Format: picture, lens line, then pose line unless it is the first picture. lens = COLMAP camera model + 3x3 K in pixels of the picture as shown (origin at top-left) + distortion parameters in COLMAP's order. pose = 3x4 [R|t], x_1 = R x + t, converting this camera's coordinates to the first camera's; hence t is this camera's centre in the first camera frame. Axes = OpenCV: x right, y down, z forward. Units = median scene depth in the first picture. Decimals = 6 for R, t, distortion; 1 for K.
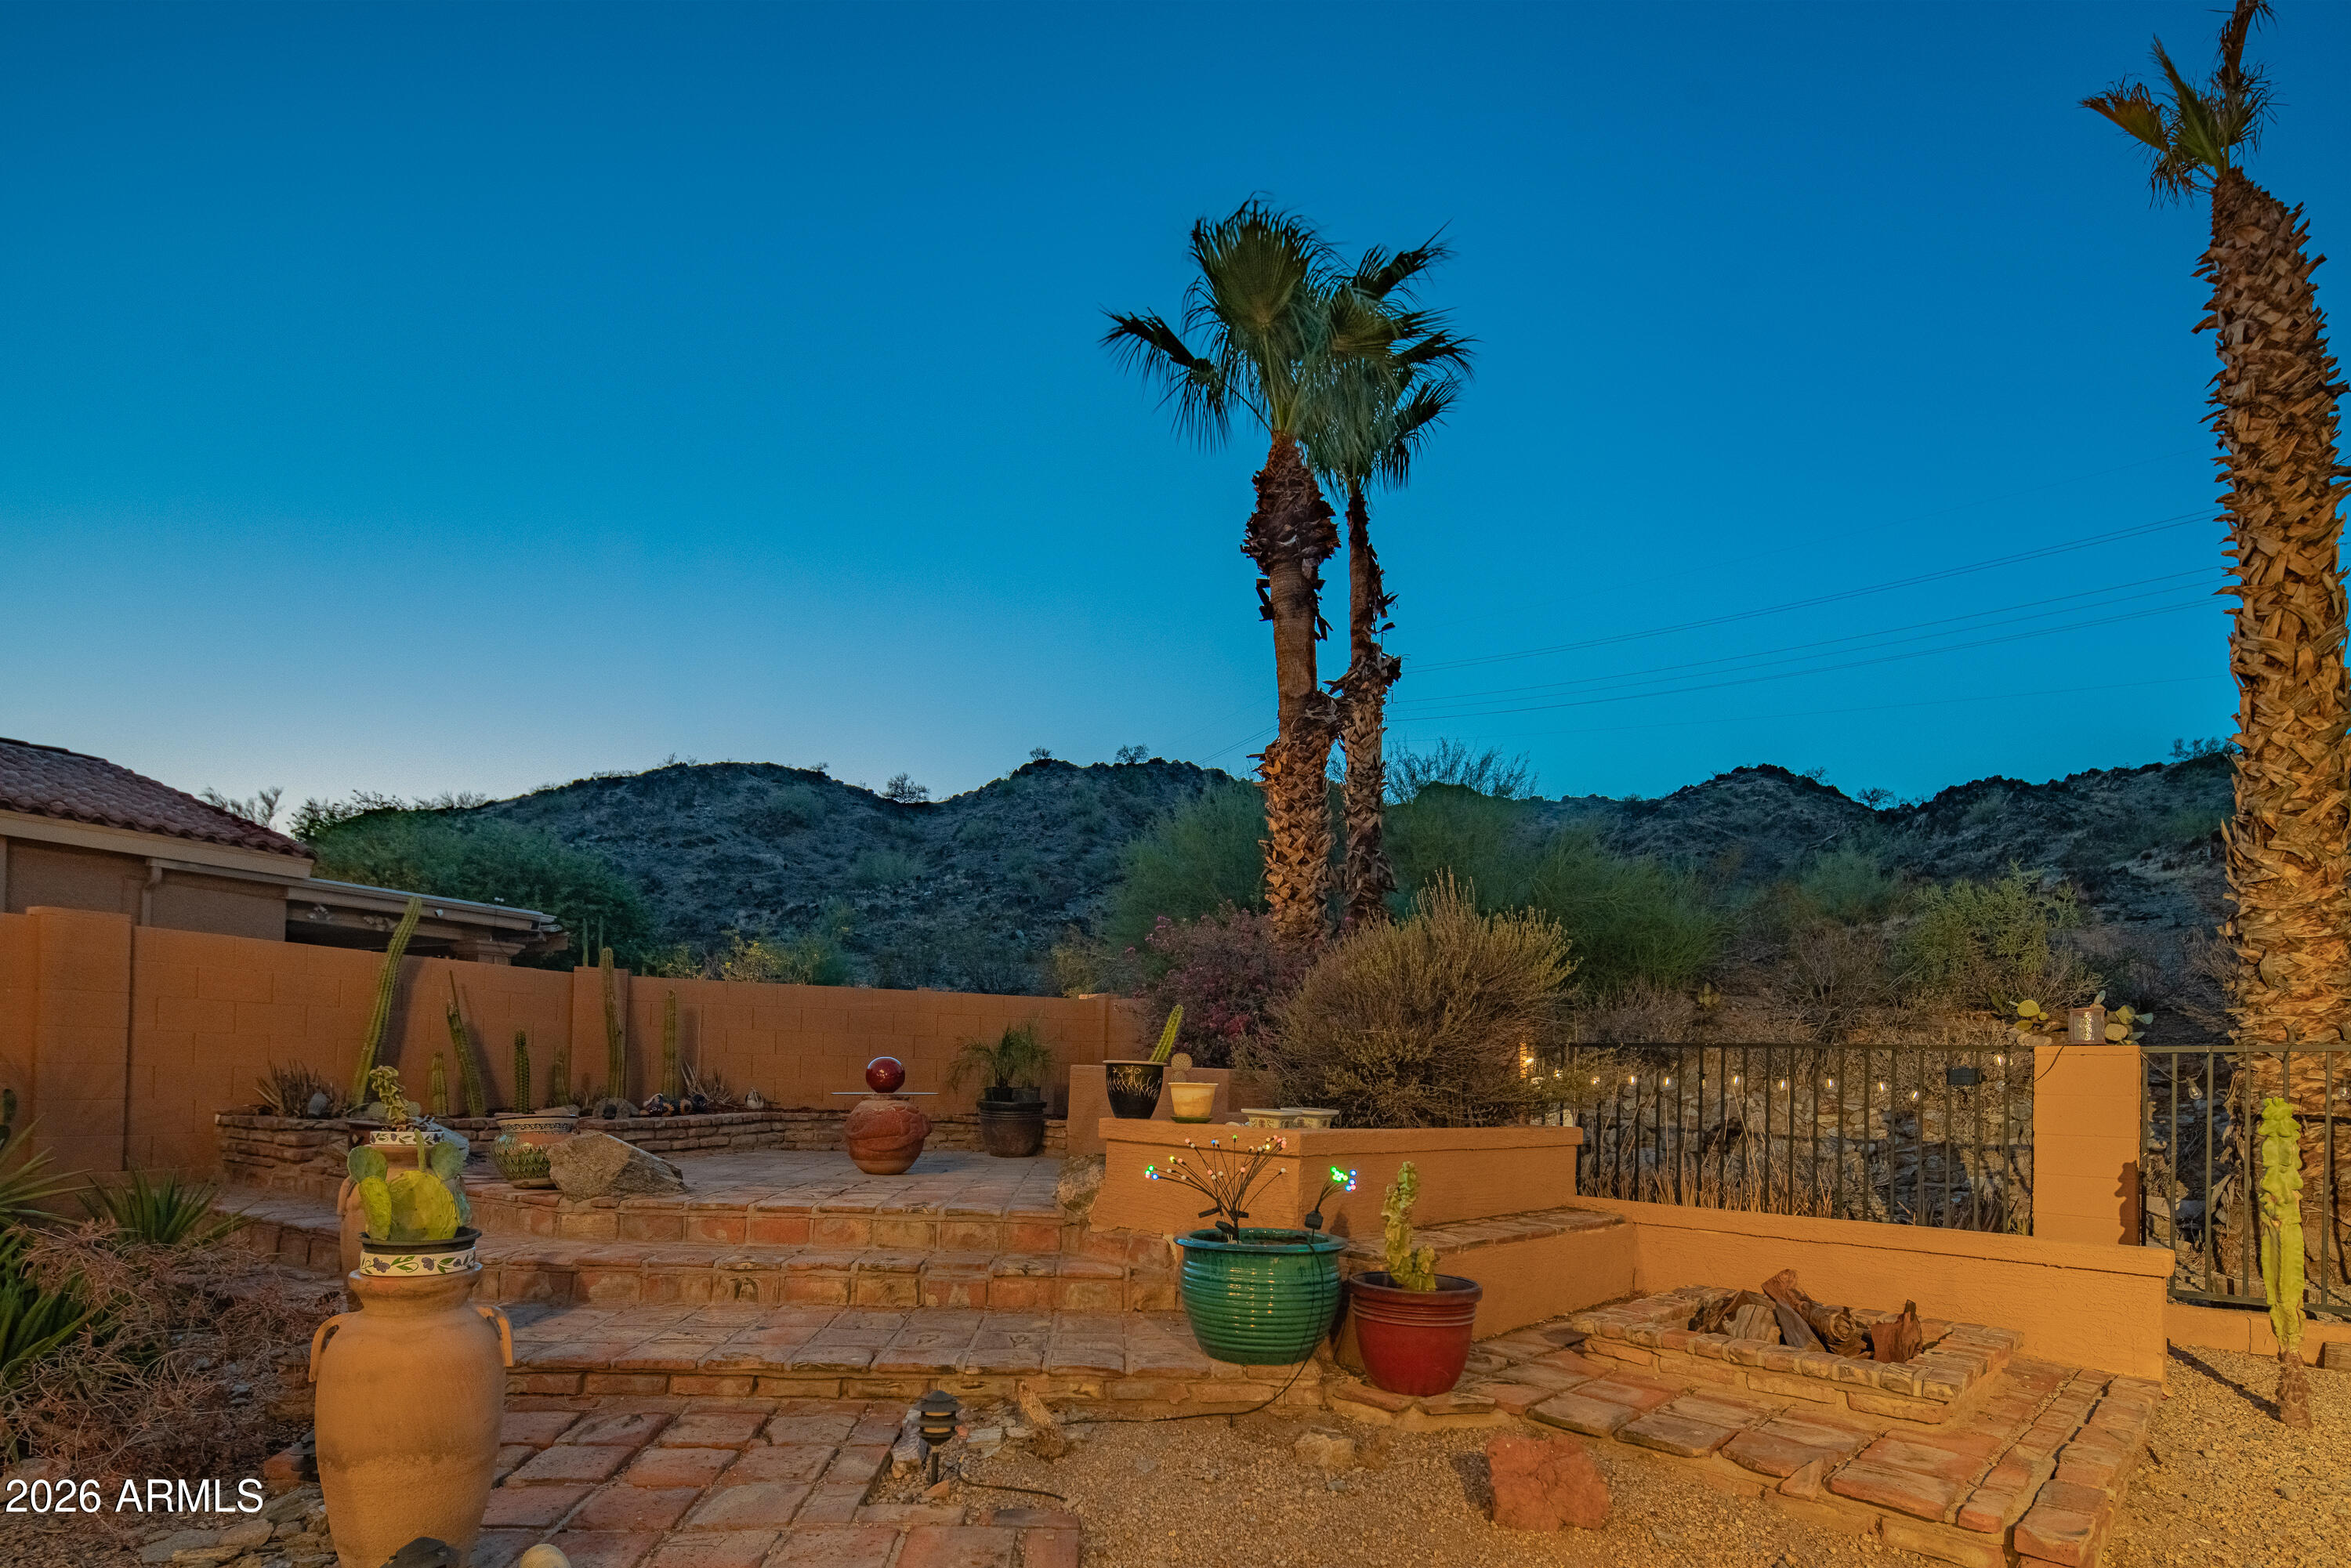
lens RADIAL K [[1145.8, 0, 1149.9], [0, 1145.8, 1060.7], [0, 0, 1]] dist [0.001250, -0.000043]
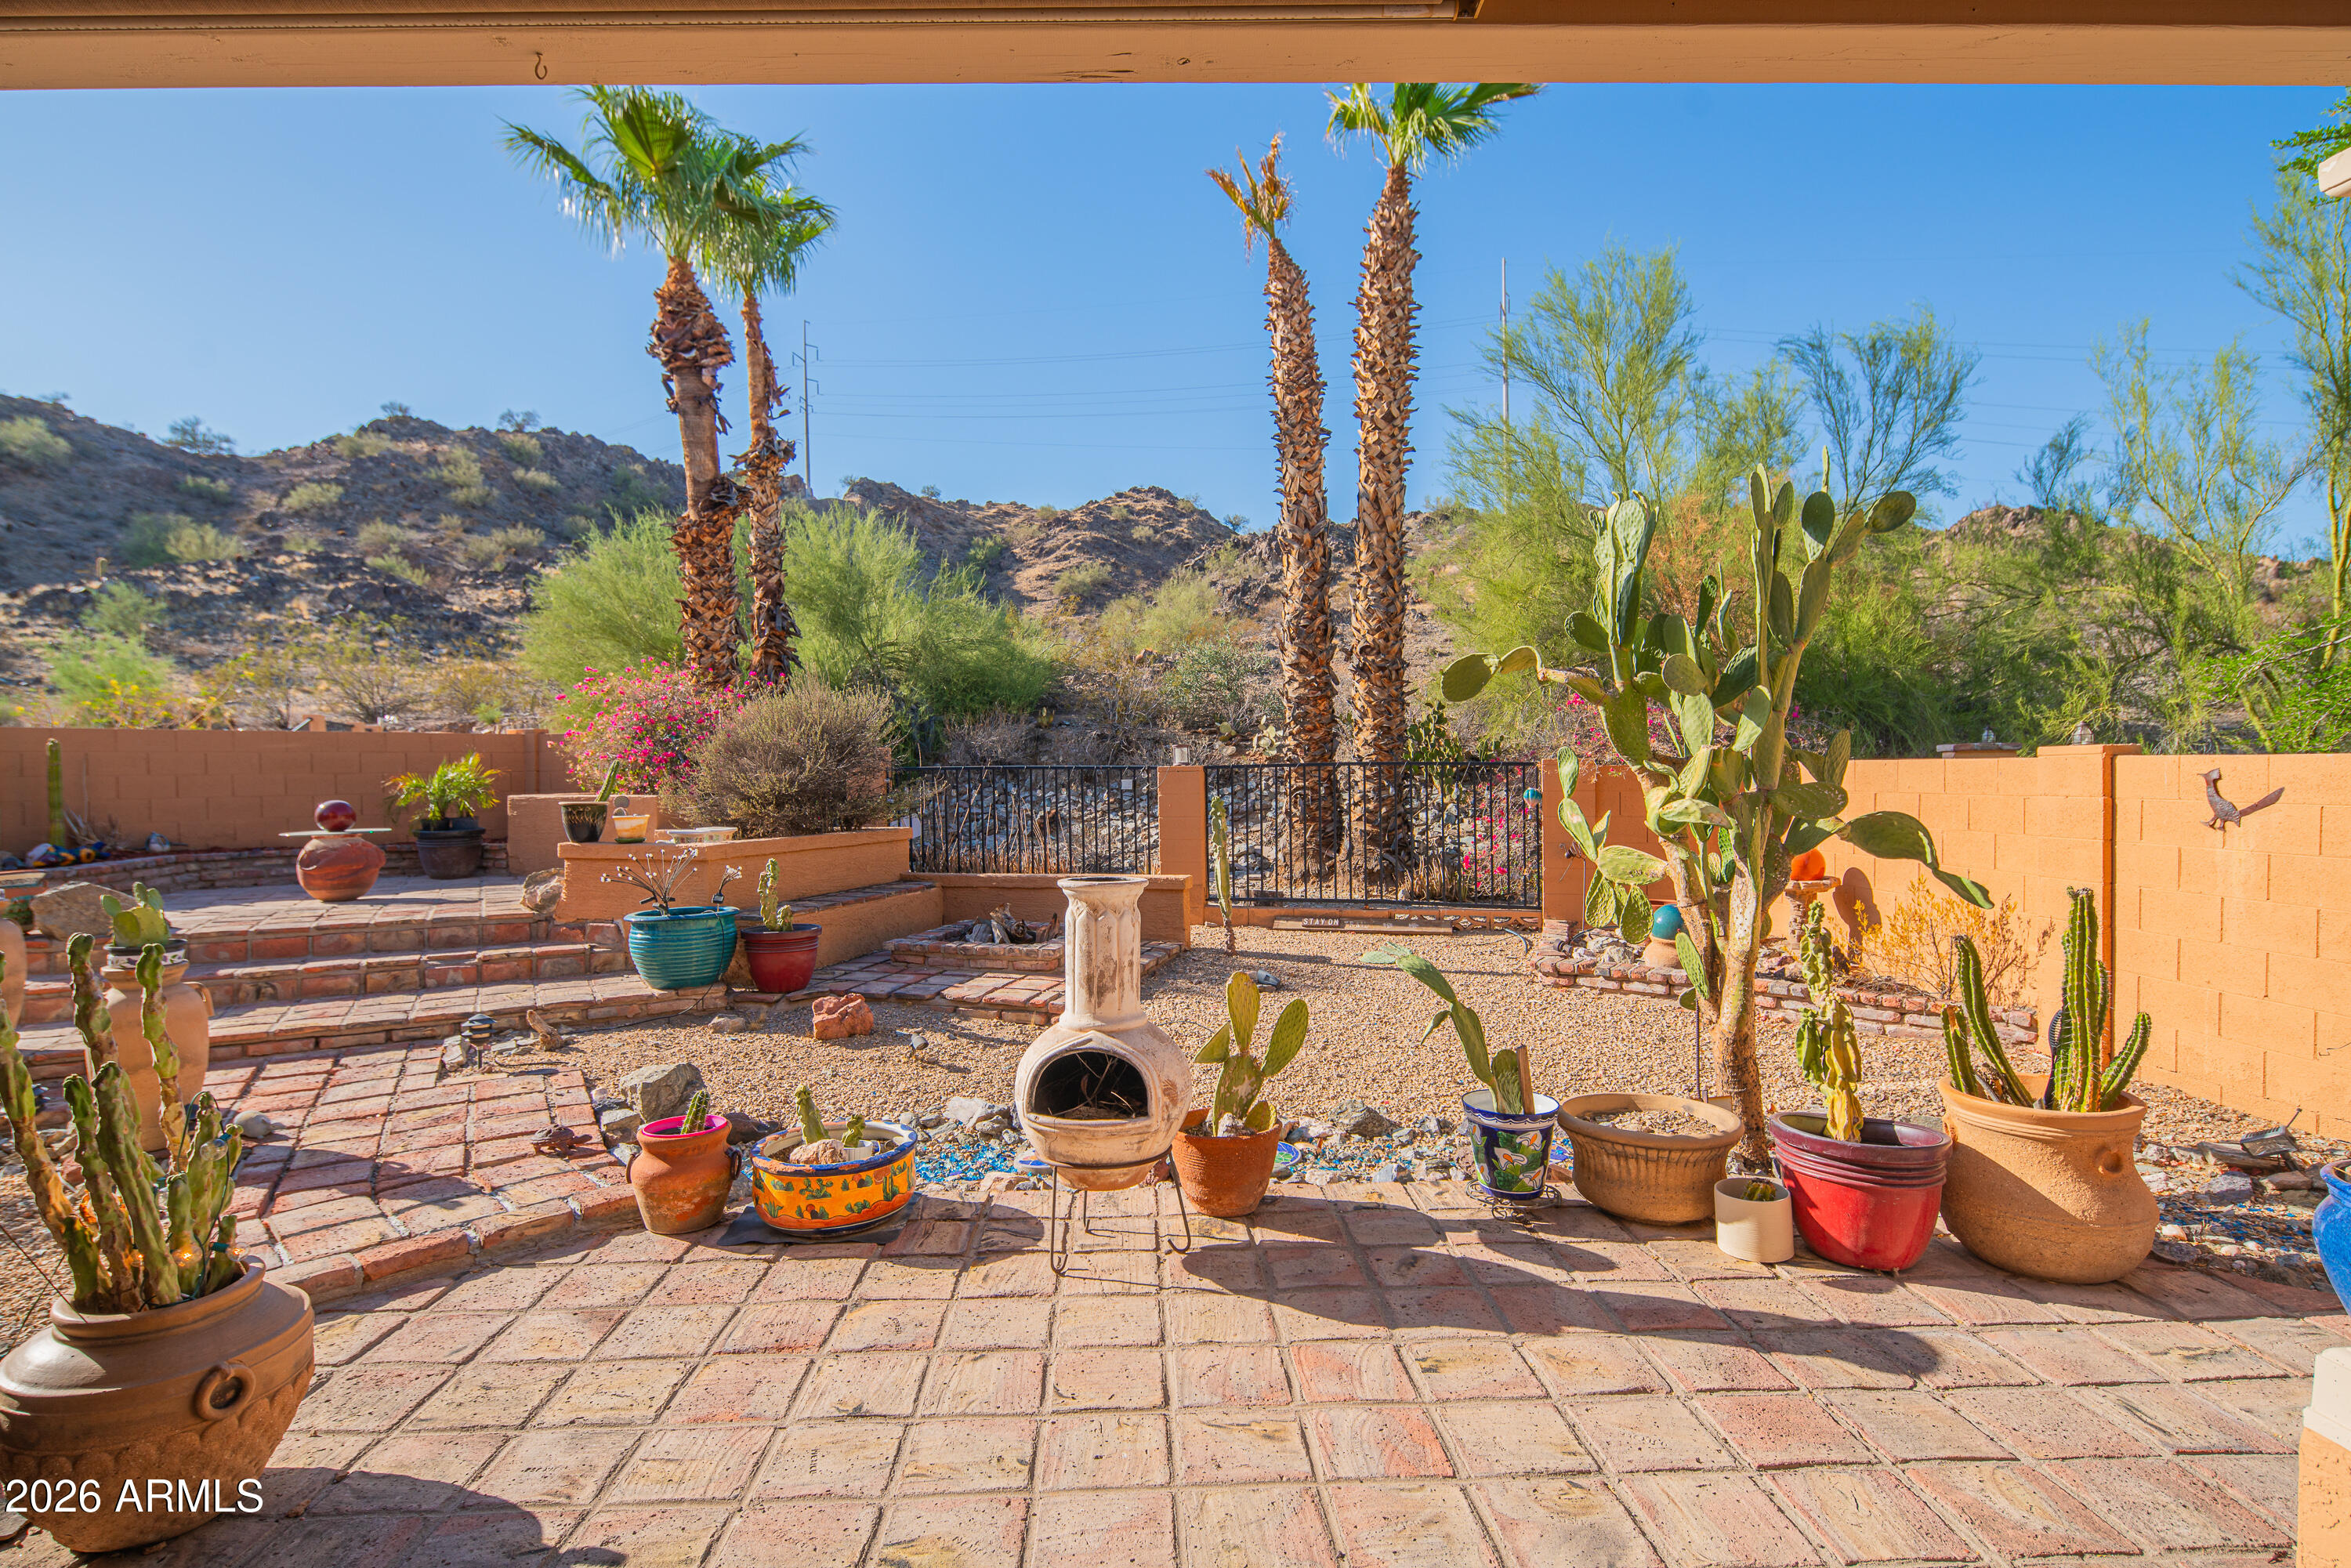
lens RADIAL K [[1149.5, 0, 1159.5], [0, 1149.5, 791.6], [0, 0, 1]] dist [0.000867, -0.001127]
pose [[0.885418, -0.044811, 0.462630, -0.020827], [0.029493, 0.998753, 0.040293, -0.024737], [-0.463859, -0.022032, 0.885635, -0.300238]]
